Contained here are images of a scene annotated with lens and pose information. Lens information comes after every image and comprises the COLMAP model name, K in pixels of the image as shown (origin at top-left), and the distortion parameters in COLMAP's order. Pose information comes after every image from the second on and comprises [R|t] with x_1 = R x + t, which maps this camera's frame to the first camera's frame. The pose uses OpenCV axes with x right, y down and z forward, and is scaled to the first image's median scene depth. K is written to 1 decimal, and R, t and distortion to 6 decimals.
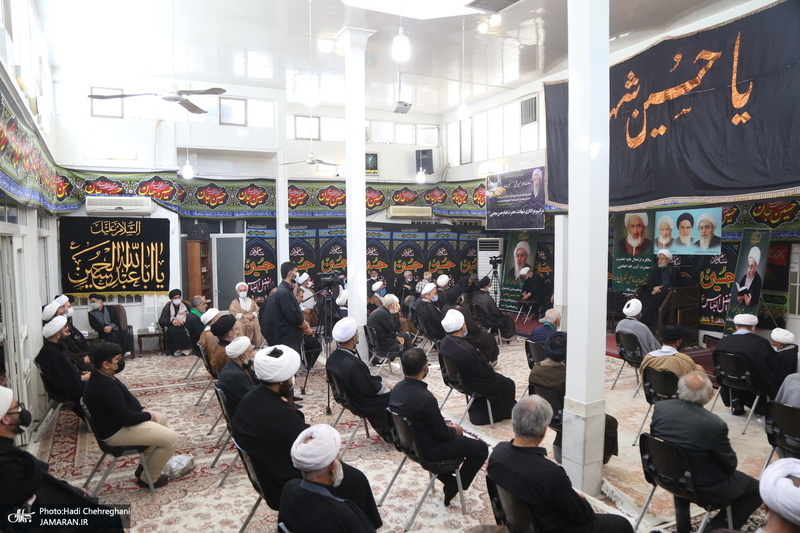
lens RADIAL K [[563.7, 0, 400.0], [0, 563.7, 266.5], [0, 0, 1]] dist [-0.121557, 0.082276]
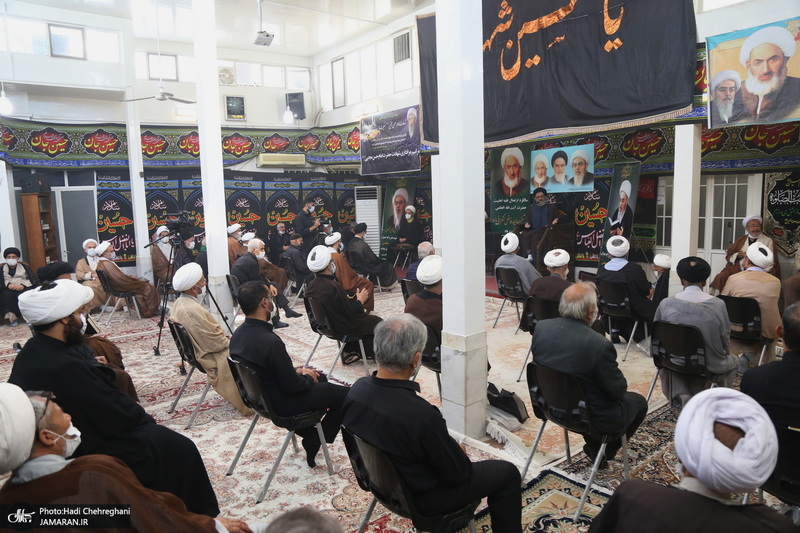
lens RADIAL K [[550.0, 0, 400.0], [0, 550.0, 266.5], [0, 0, 1]] dist [-0.119901, 0.073897]
pose [[0.978902, -0.047284, 0.198783, 0.028937], [0.033790, 0.996922, 0.070739, 0.031277], [-0.201516, -0.062530, 0.977487, 0.077068]]
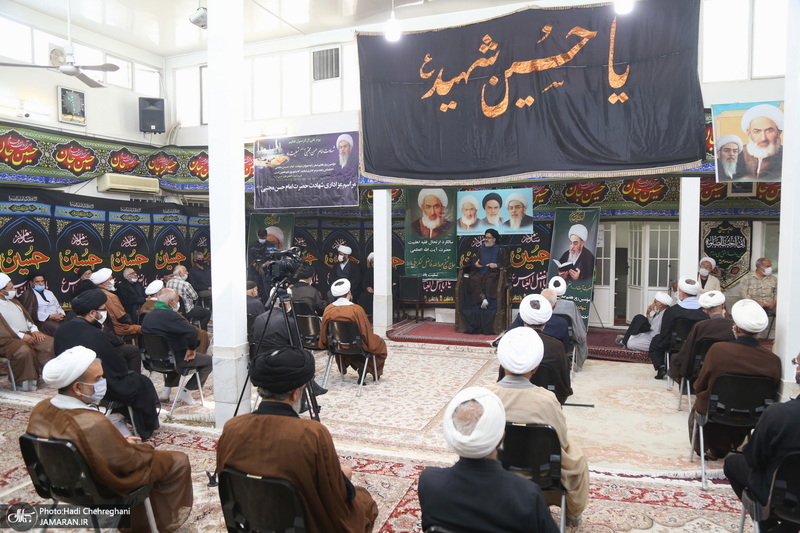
lens RADIAL K [[563.7, 0, 400.0], [0, 563.7, 266.5], [0, 0, 1]] dist [-0.121557, 0.082276]
pose [[0.722689, -0.036760, 0.690195, -0.292613], [0.039562, 0.999148, 0.011791, 0.016148], [-0.690040, 0.018784, 0.723528, 0.365899]]
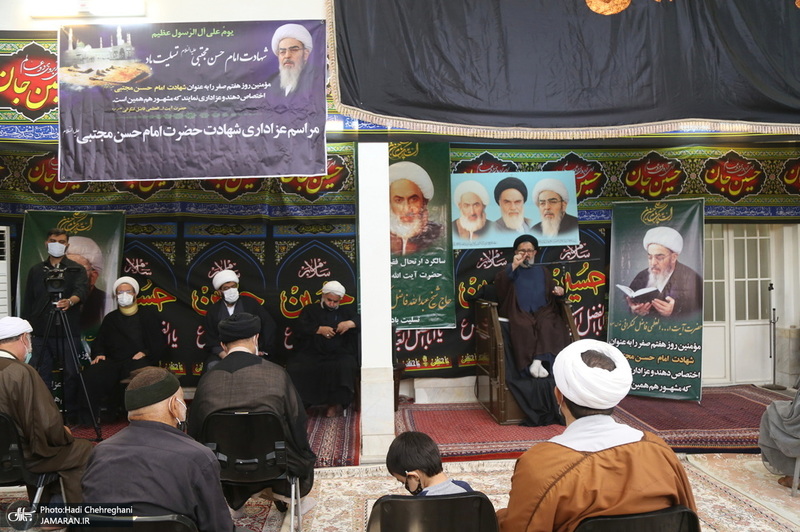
lens RADIAL K [[563.7, 0, 400.0], [0, 563.7, 266.0], [0, 0, 1]] dist [-0.121557, 0.082276]
pose [[0.384517, 0.011881, 0.923041, -0.080176], [0.070096, 0.996654, -0.042029, 0.014404], [-0.920453, 0.080863, 0.382398, 0.846755]]
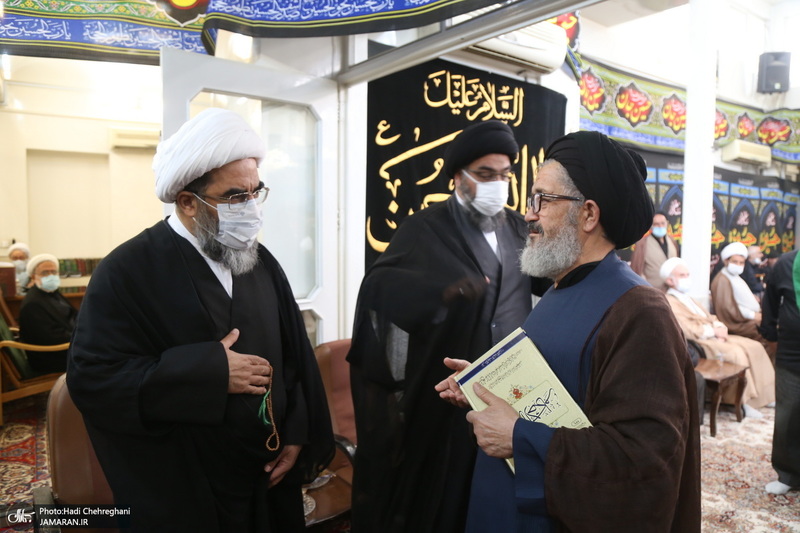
lens RADIAL K [[550.0, 0, 400.0], [0, 550.0, 266.5], [0, 0, 1]] dist [-0.119901, 0.073897]
pose [[0.985330, 0.005085, 0.170583, -0.621842], [-0.007034, 0.999917, 0.010821, 0.034444], [-0.170514, -0.011862, 0.985284, 0.659071]]
